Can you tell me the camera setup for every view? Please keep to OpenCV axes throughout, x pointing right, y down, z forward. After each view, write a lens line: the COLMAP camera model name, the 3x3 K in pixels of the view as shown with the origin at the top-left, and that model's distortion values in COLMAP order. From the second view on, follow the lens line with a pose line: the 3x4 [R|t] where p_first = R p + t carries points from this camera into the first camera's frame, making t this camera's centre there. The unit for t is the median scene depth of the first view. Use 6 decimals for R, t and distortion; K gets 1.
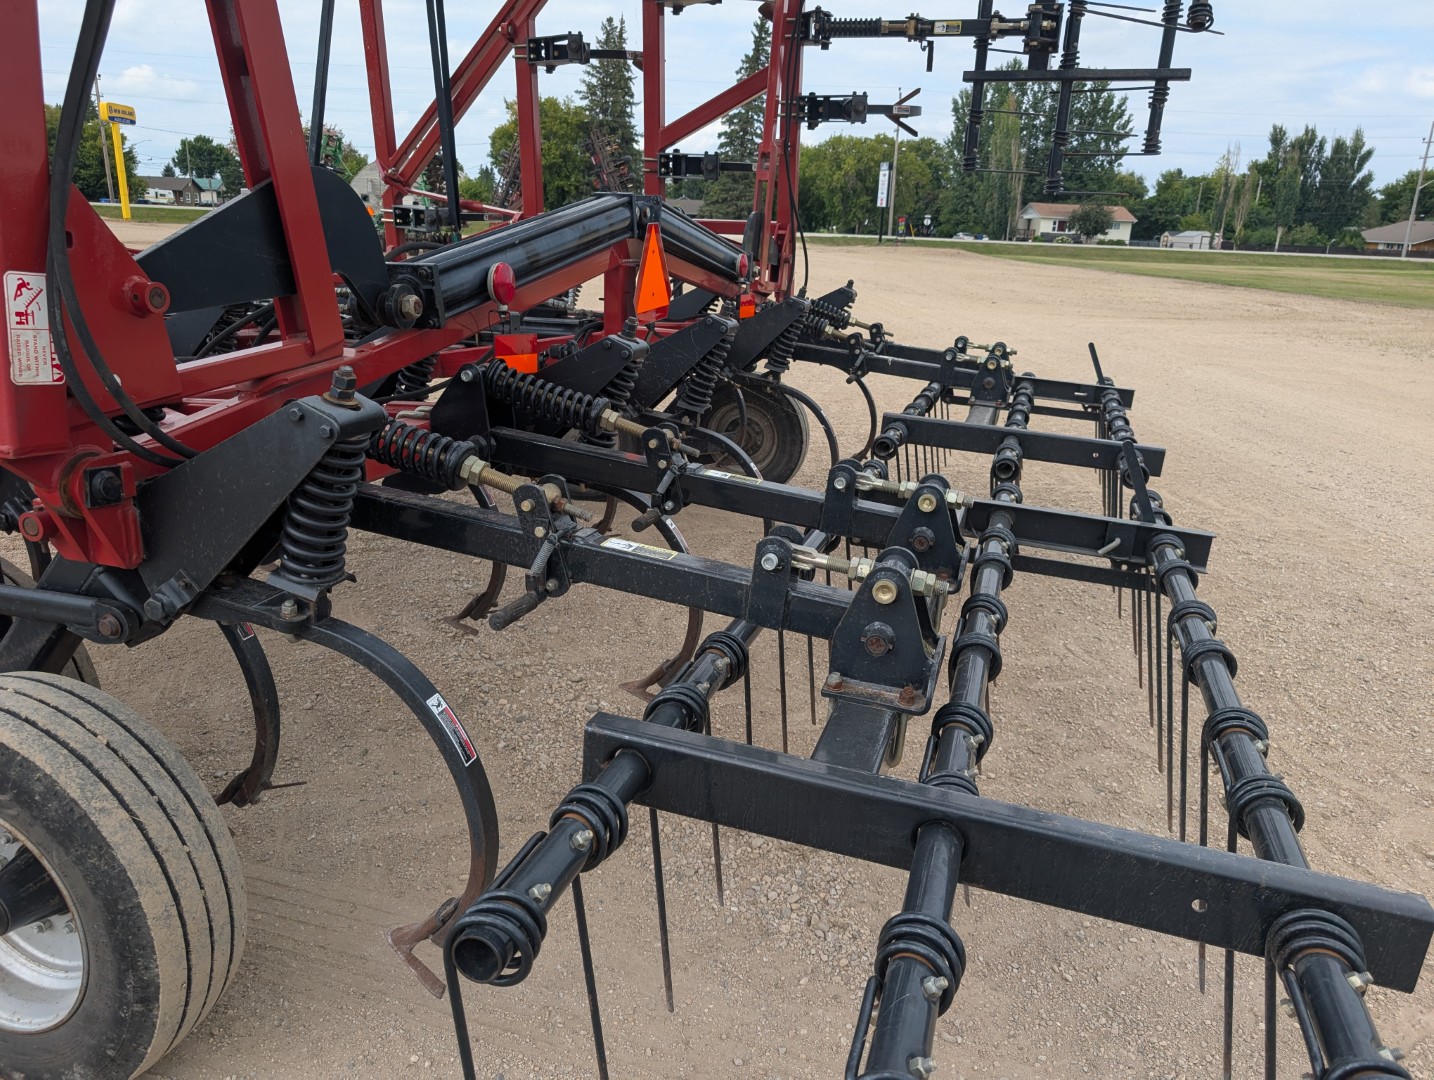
lens RADIAL K [[1041.2, 0, 716.7], [0, 1041.2, 544.2], [0, 0, 1]] dist [0.009778, -0.003076]
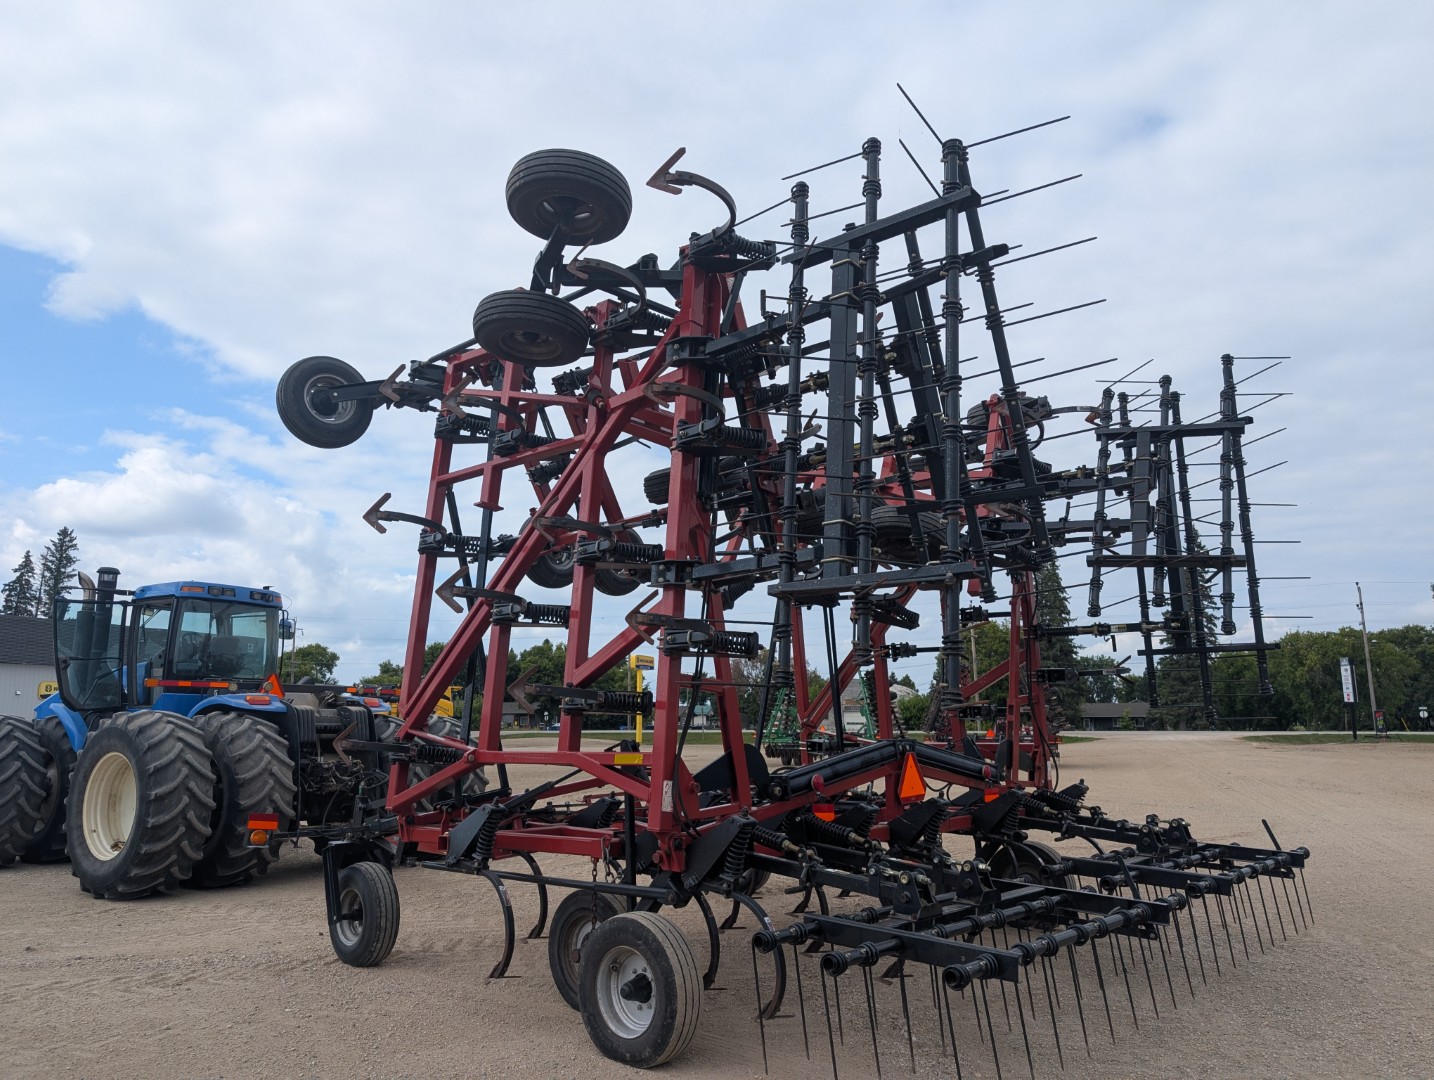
lens RADIAL K [[1041.2, 0, 716.7], [0, 1041.2, 544.2], [0, 0, 1]] dist [0.009778, -0.003076]
pose [[0.913449, -0.109593, -0.391918, 0.287248], [-0.082717, 0.892952, -0.442488, 0.168643], [0.398458, 0.436608, 0.806601, -0.629099]]
